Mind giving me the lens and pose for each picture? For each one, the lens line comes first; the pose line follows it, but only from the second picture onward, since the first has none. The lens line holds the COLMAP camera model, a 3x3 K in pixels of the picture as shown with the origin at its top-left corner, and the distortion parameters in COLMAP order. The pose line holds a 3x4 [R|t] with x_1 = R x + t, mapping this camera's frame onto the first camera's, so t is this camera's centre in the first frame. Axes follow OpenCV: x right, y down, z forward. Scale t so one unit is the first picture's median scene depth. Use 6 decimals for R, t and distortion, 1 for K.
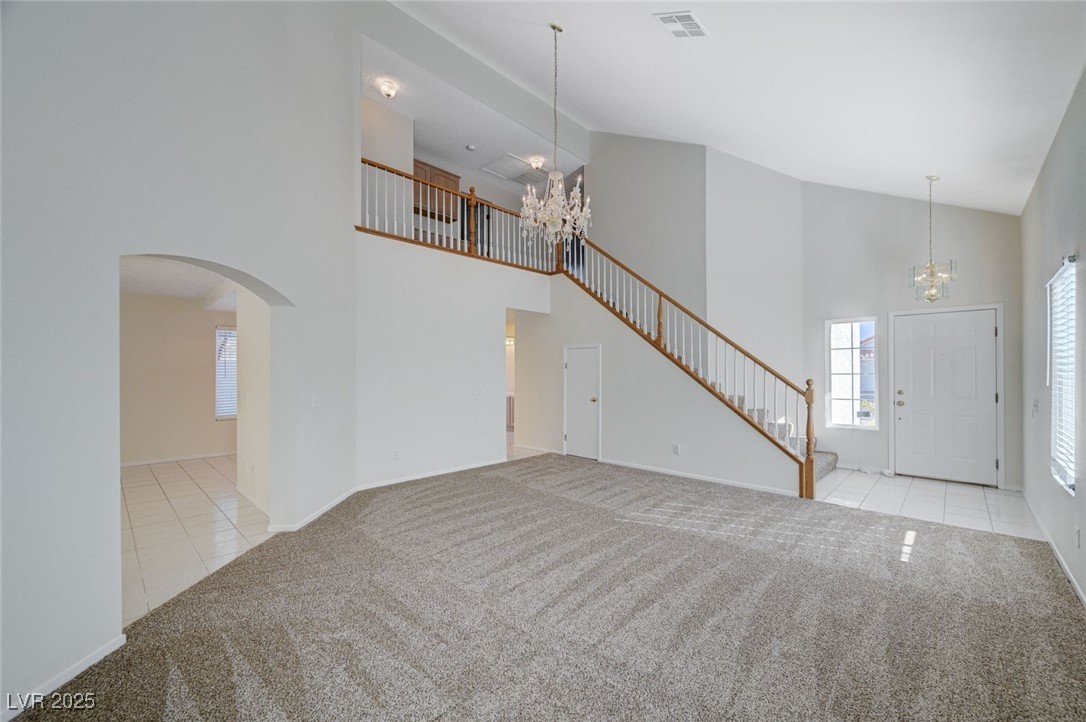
lens RADIAL K [[434.2, 0, 544.5], [0, 434.2, 366.3], [0, 0, 1]] dist [-0.002403, 0.000372]
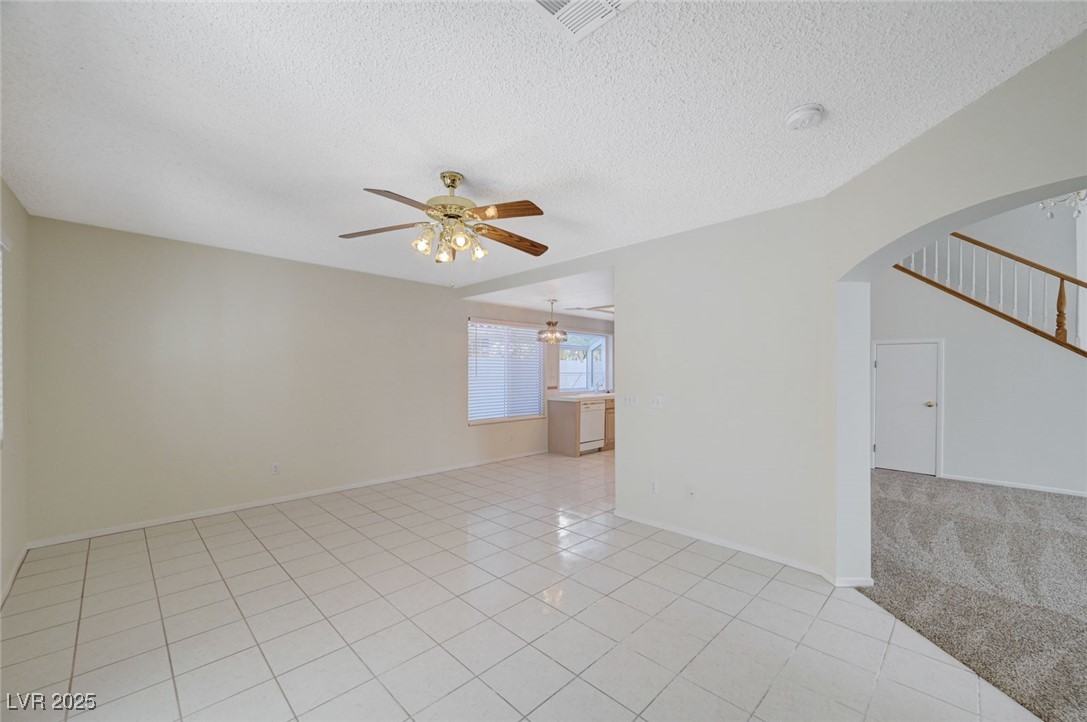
lens RADIAL K [[434.6, 0, 541.6], [0, 434.6, 369.0], [0, 0, 1]] dist [-0.002403, 0.000372]
pose [[0.999721, 0.004574, -0.023192, -0.701230], [-0.004335, 0.999937, 0.010364, 0.001880], [0.023238, -0.010261, 0.999677, 0.153041]]
